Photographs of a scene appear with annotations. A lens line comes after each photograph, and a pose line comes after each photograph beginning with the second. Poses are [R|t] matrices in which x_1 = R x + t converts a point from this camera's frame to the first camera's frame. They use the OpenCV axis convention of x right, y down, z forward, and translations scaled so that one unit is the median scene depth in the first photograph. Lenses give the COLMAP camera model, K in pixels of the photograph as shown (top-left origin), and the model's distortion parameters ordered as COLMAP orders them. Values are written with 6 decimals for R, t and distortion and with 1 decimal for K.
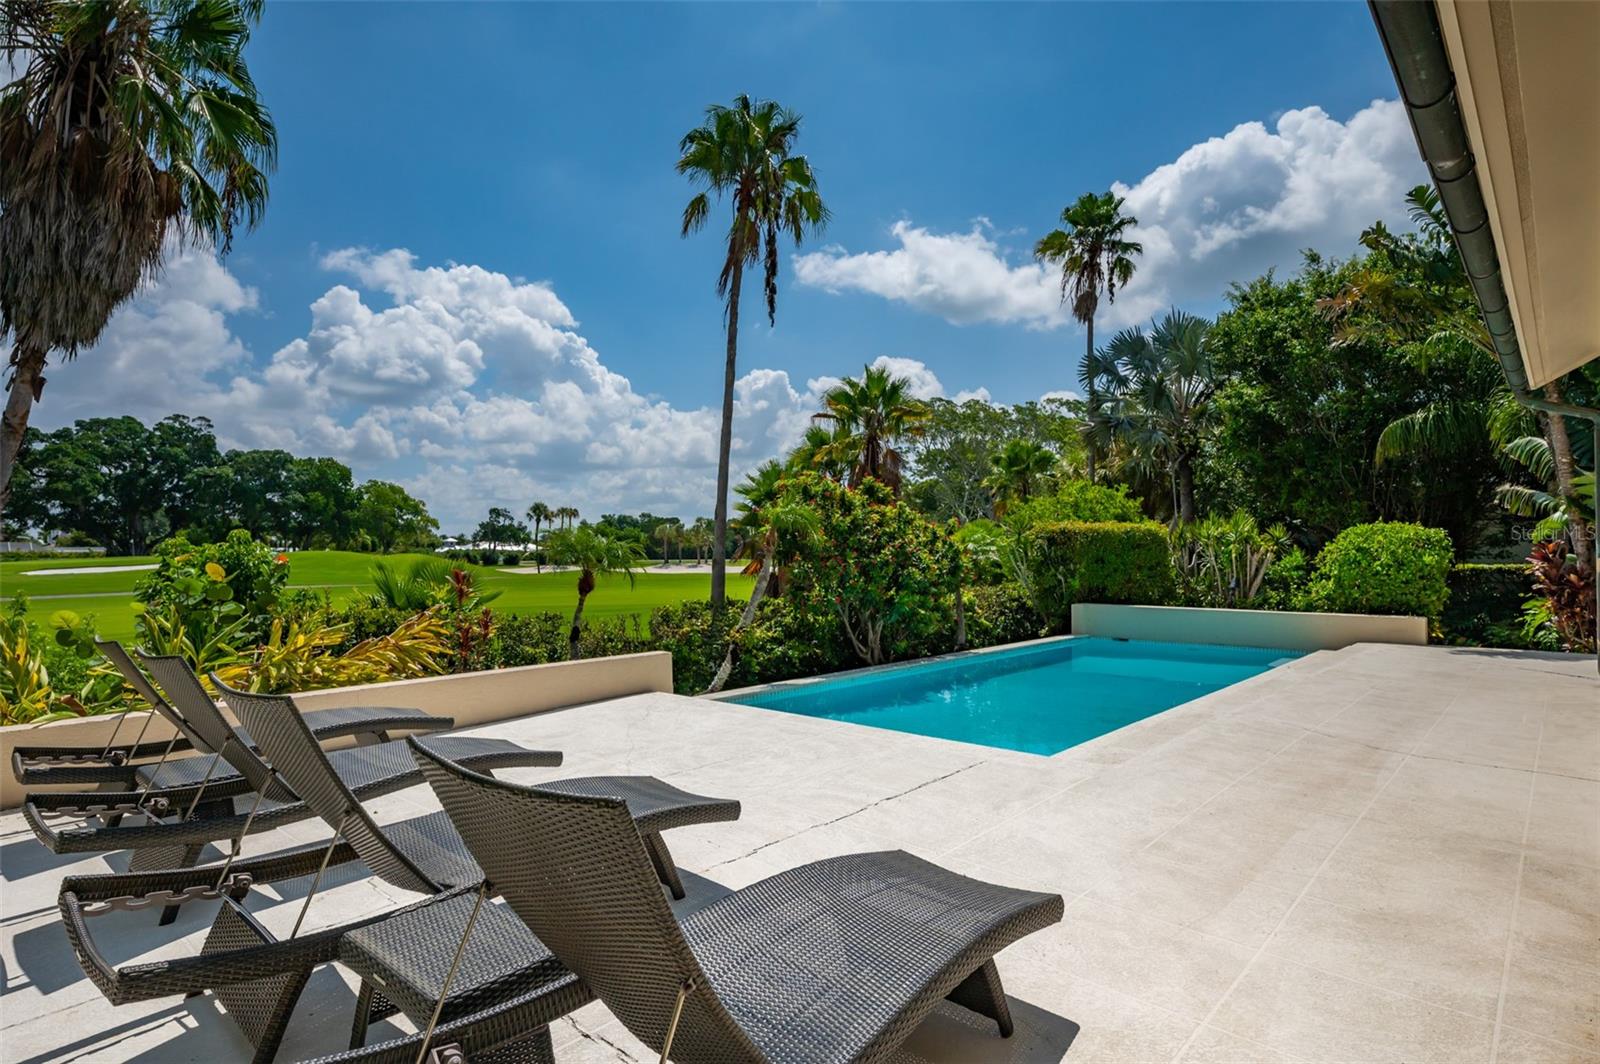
lens RADIAL K [[849.6, 0, 801.0], [0, 849.6, 531.4], [0, 0, 1]] dist [-0.014463, 0.001176]
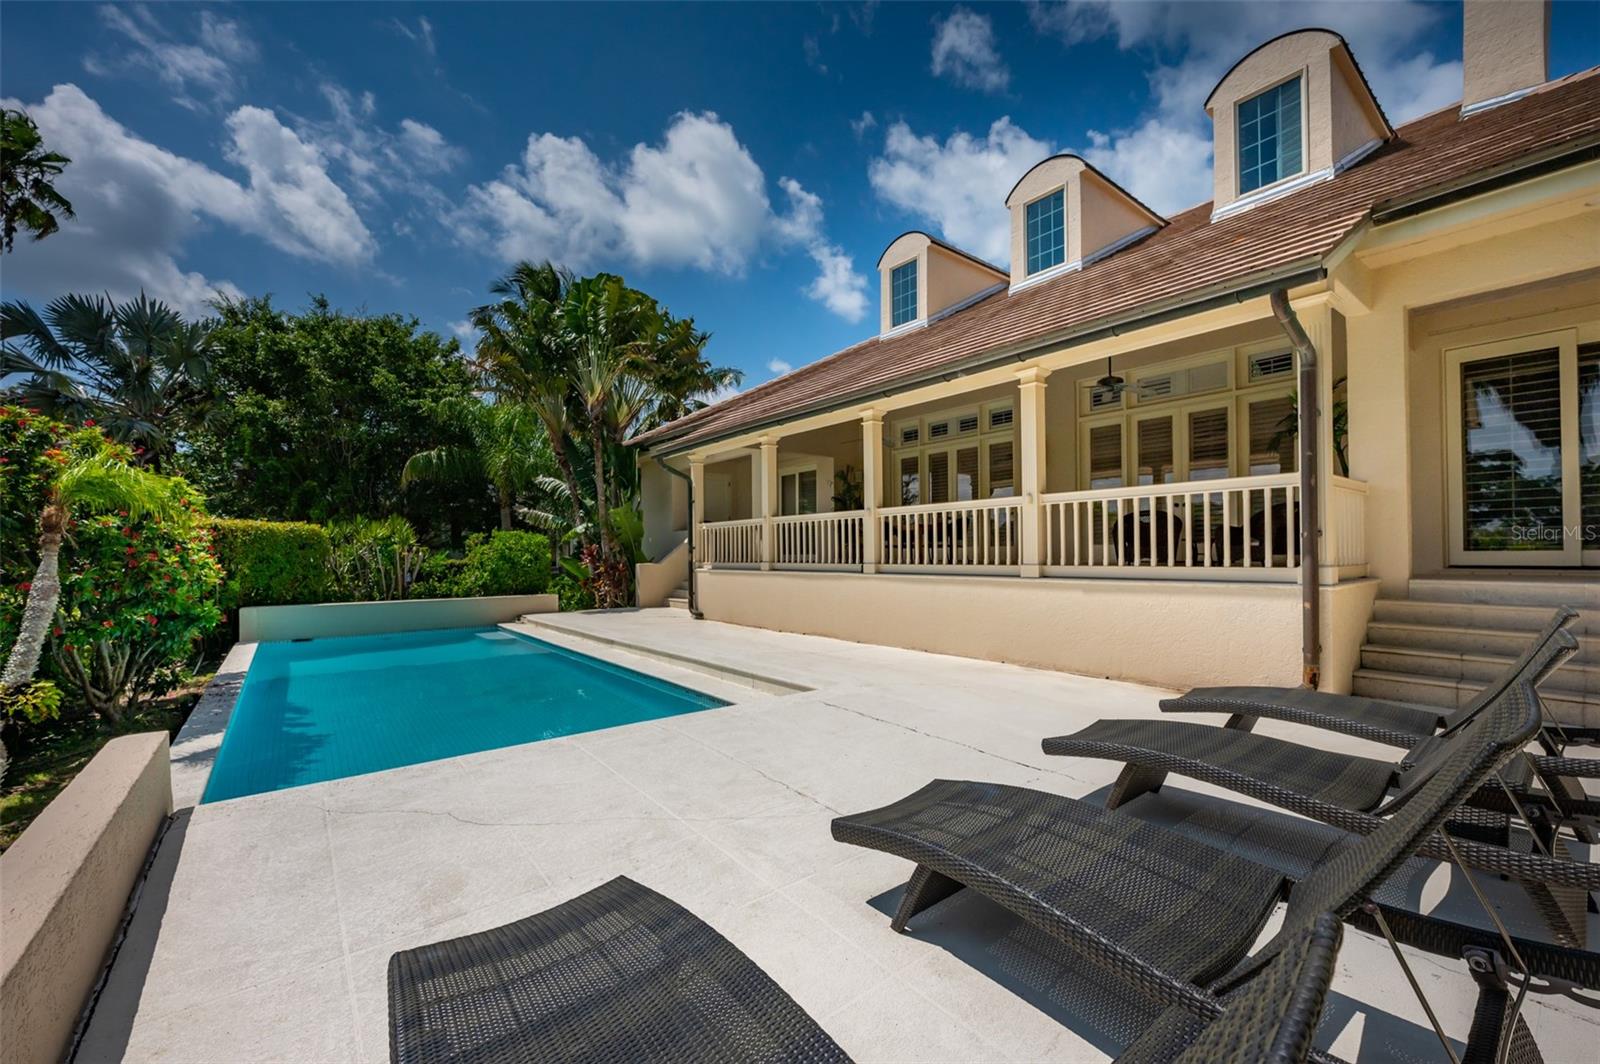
lens RADIAL K [[651.8, 0, 795.9], [0, 651.8, 545.9], [0, 0, 1]] dist [0.000166, -0.000969]
pose [[0.178428, 0.009998, 0.983902, -0.196543], [-0.021825, 0.999743, -0.006202, 0.007821], [-0.983711, -0.020367, 0.178600, 0.231111]]
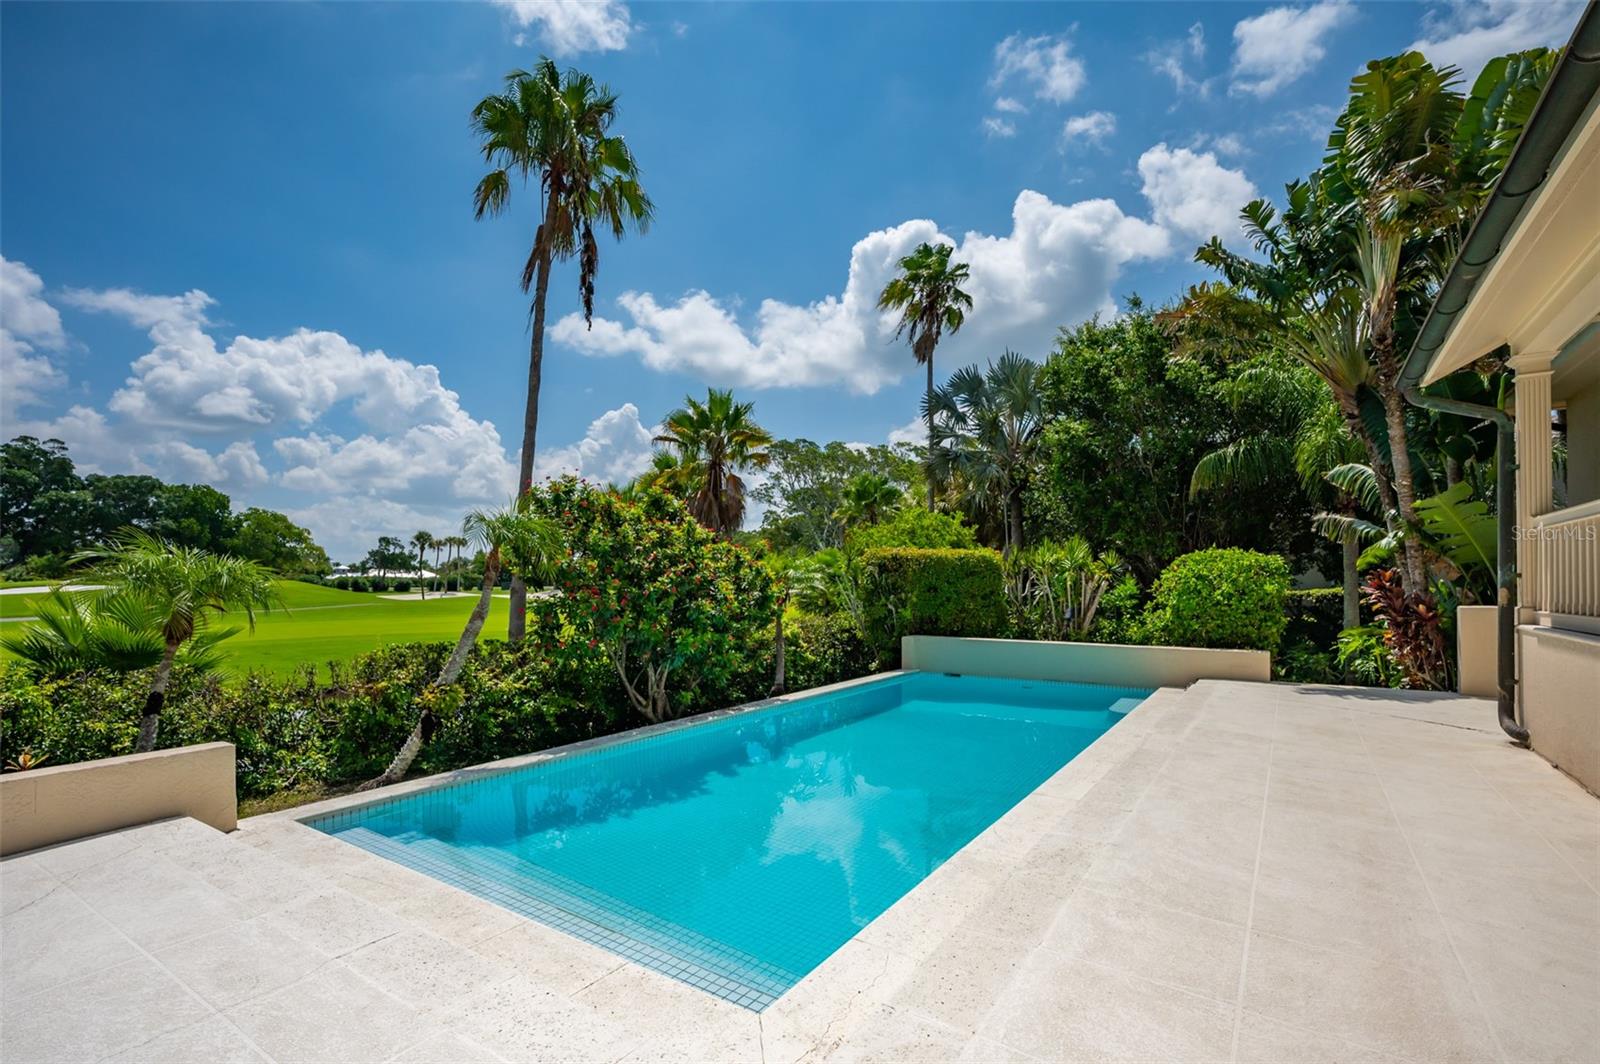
lens RADIAL K [[722.0, 0, 817.5], [0, 722.0, 581.3], [0, 0, 1]] dist [-0.011751, 0.000826]
pose [[0.986373, 0.000334, 0.164524, 0.079962], [-0.004754, 0.999638, 0.026469, 0.004592], [-0.164455, -0.026891, 0.986018, 0.197462]]
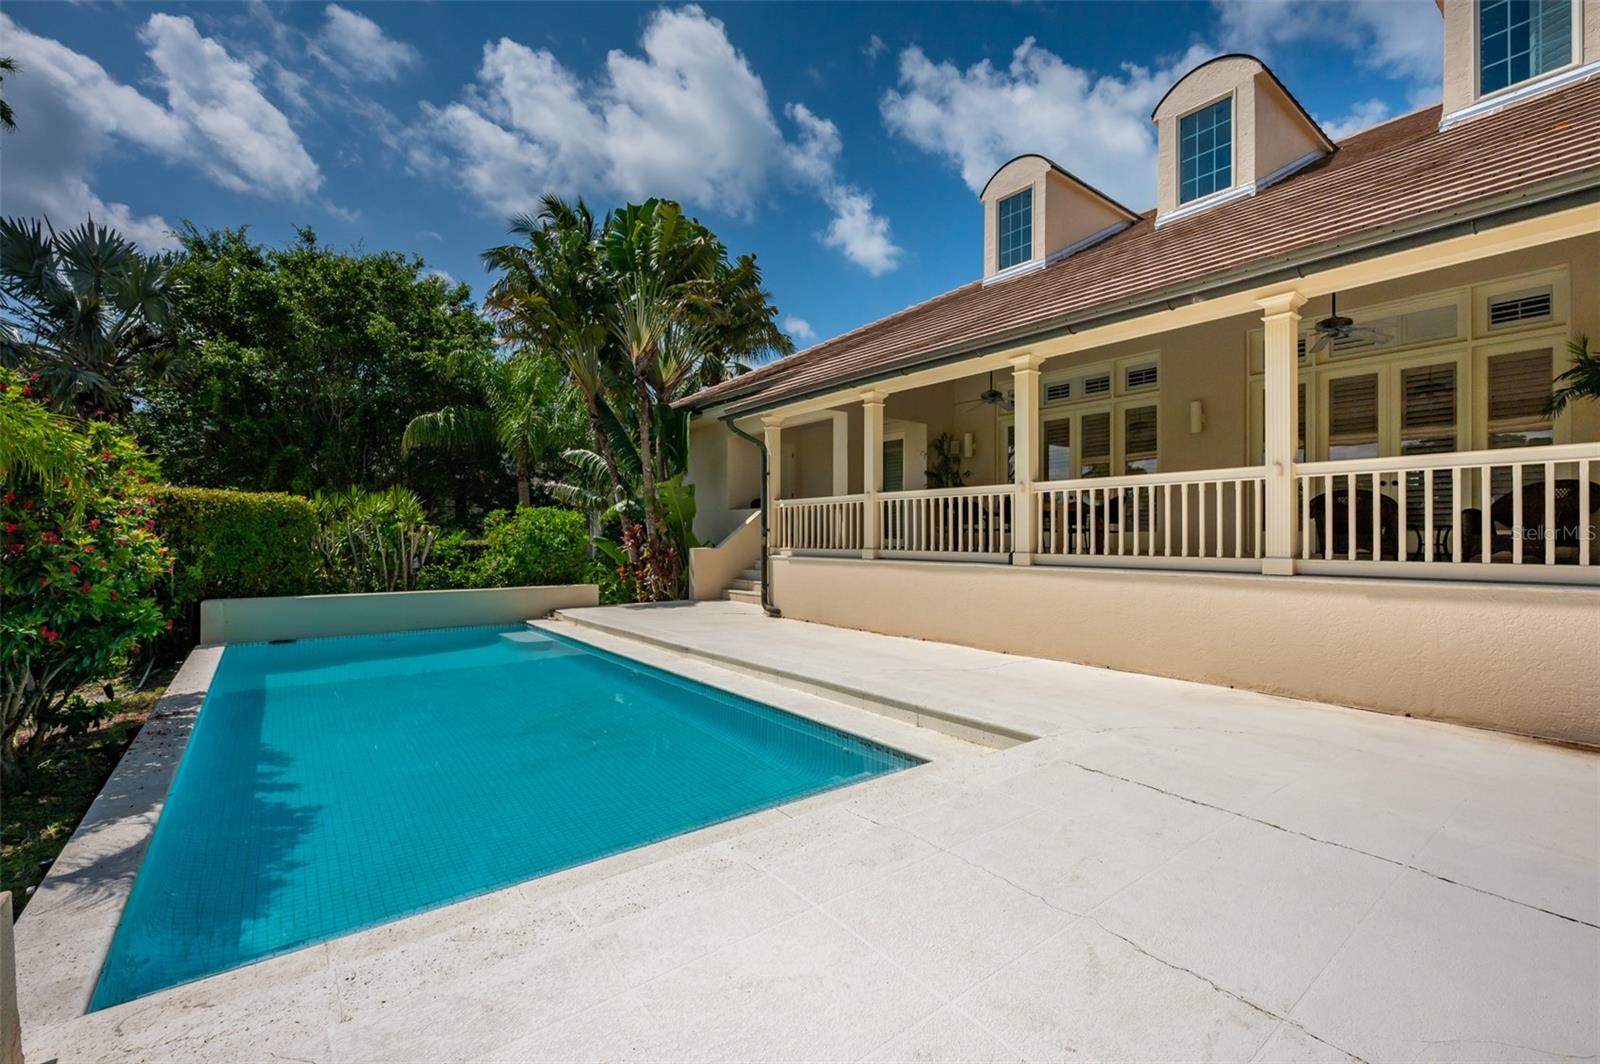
lens RADIAL K [[651.8, 0, 798.3], [0, 651.8, 534.6], [0, 0, 1]] dist [0.000166, -0.000969]
pose [[0.157378, 0.004814, 0.987527, -0.106250], [-0.032669, 0.999466, 0.000334, 0.010207], [-0.986998, -0.032314, 0.157451, 0.329503]]
